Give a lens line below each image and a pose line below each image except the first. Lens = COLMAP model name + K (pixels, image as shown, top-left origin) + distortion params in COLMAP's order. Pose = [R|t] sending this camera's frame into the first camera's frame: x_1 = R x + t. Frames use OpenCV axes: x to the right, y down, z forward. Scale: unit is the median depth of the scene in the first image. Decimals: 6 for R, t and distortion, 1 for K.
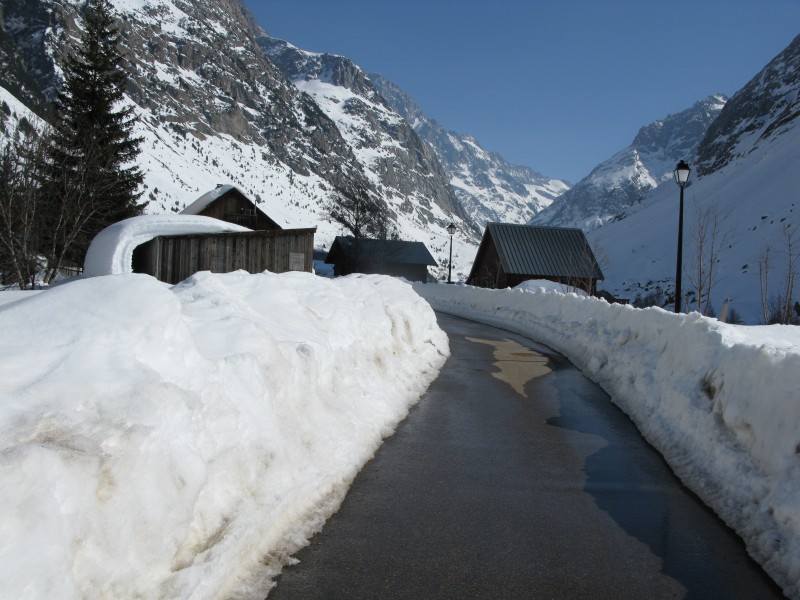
lens RADIAL K [[807.3, 0, 403.5], [0, 807.3, 299.1], [0, 0, 1]] dist [-0.107056, 0.000000]
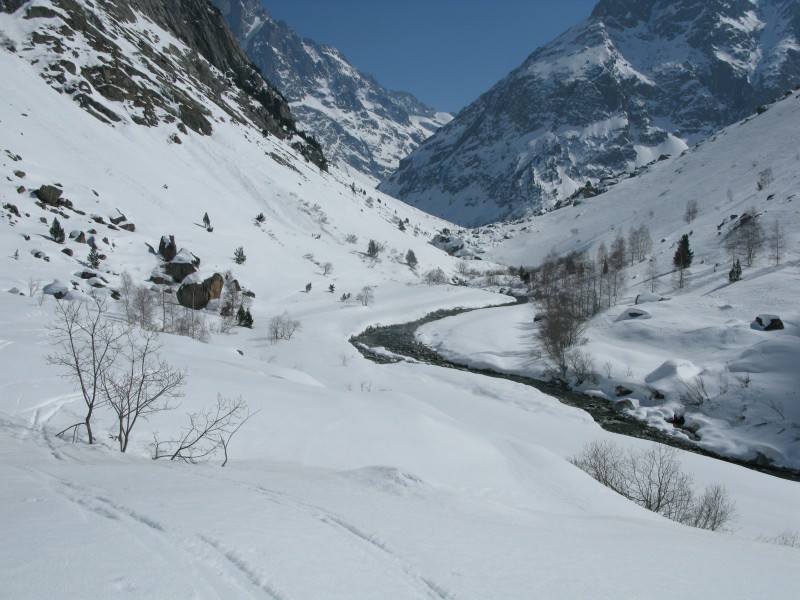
lens RADIAL K [[807.3, 0, 400.1], [0, 807.3, 299.0], [0, 0, 1]] dist [-0.107056, 0.000000]
pose [[0.989200, -0.021111, 0.145045, 0.037978], [0.012769, 0.998223, 0.058205, -0.013543], [-0.146016, -0.055724, 0.987712, 0.289292]]
